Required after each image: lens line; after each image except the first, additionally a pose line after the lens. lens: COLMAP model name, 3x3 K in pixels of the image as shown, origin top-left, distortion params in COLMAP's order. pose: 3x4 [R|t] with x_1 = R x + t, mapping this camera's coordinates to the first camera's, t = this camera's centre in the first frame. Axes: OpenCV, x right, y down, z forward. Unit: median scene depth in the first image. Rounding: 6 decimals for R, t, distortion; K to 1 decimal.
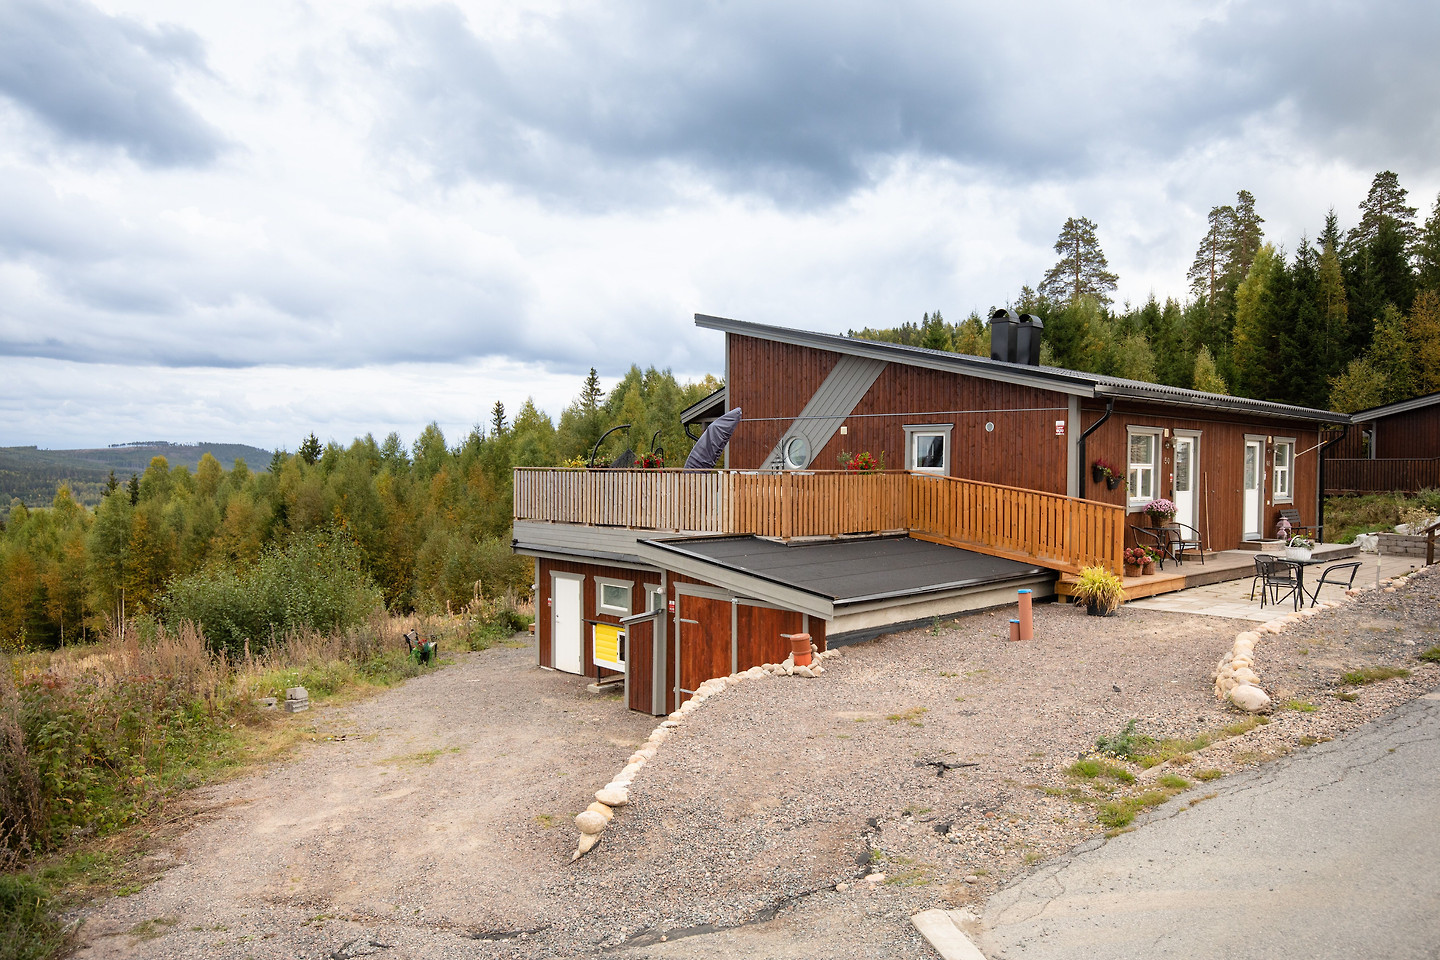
lens RADIAL K [[1002.0, 0, 722.3], [0, 1002.0, 478.2], [0, 0, 1]] dist [0.001475, 0.005910]
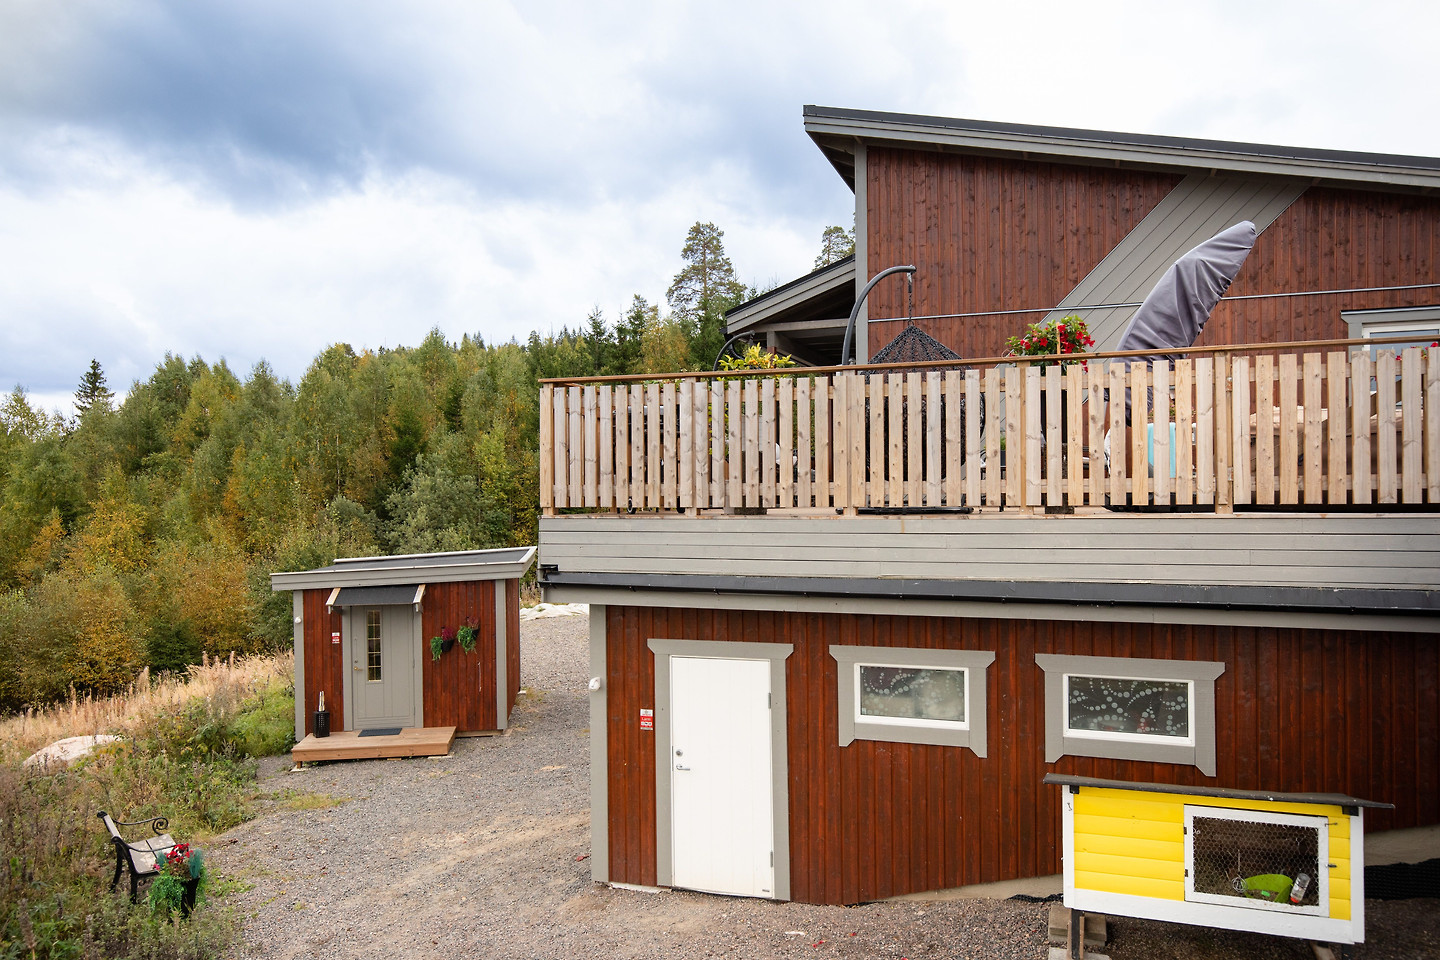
lens RADIAL K [[1002.0, 0, 716.9], [0, 1002.0, 482.6], [0, 0, 1]] dist [0.001475, 0.005910]
pose [[0.884131, -0.008691, 0.467157, -0.083249], [0.022309, 0.999472, -0.023626, 0.010050], [-0.466705, 0.031310, 0.883858, 0.159948]]
